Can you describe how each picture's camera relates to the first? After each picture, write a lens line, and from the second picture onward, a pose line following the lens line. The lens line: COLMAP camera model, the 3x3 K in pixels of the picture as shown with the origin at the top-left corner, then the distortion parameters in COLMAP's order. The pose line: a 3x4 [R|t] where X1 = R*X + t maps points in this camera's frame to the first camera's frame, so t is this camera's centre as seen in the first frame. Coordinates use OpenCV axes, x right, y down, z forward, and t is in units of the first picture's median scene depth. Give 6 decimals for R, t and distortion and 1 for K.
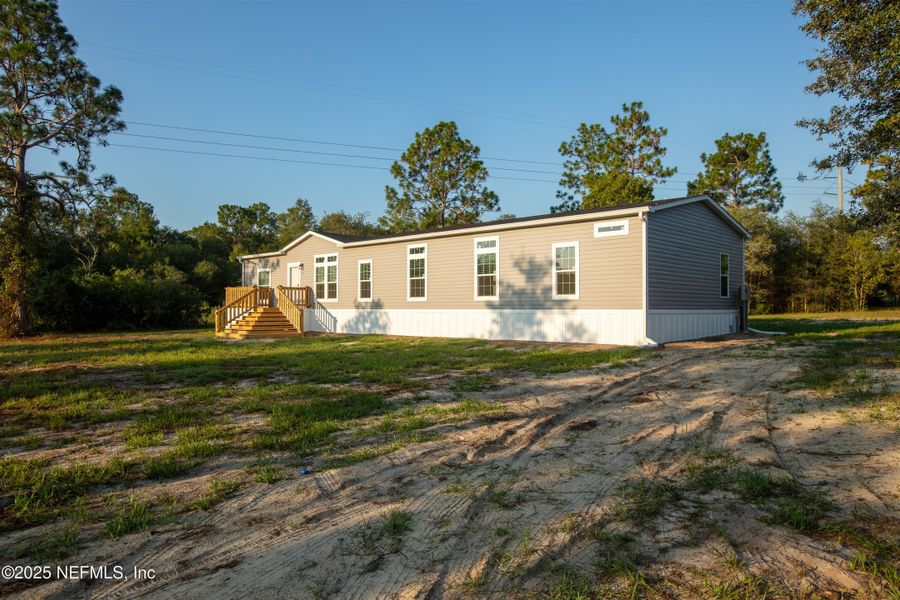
lens RADIAL K [[613.3, 0, 442.9], [0, 613.3, 303.0], [0, 0, 1]] dist [-0.013586, -0.016245]
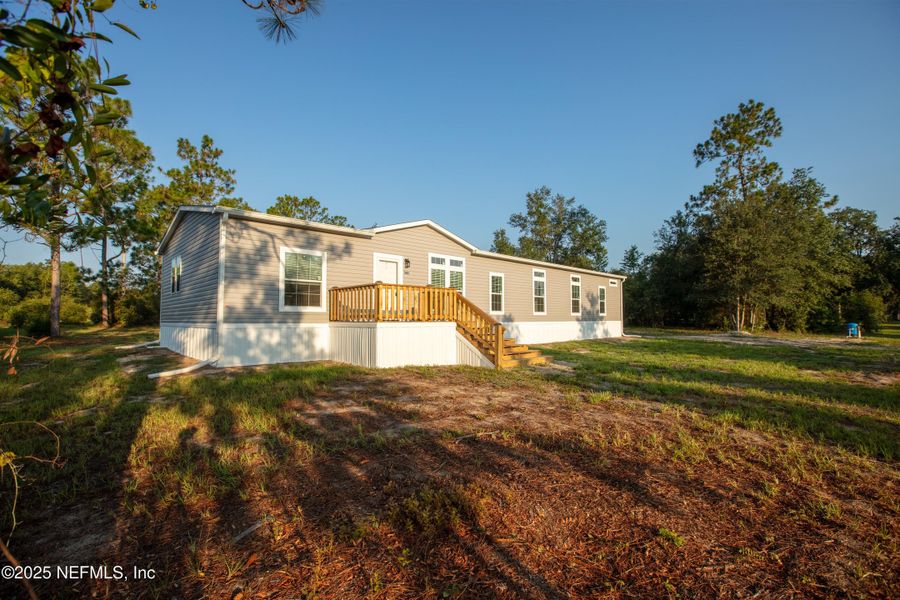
lens RADIAL K [[415.5, 0, 446.5], [0, 415.5, 304.2], [0, 0, 1]] dist [-0.042635, 0.005072]
pose [[0.026806, 0.038902, 0.998883, -0.721747], [-0.004520, 0.999237, -0.038795, 0.006009], [-0.999630, -0.003475, 0.026961, 0.961391]]
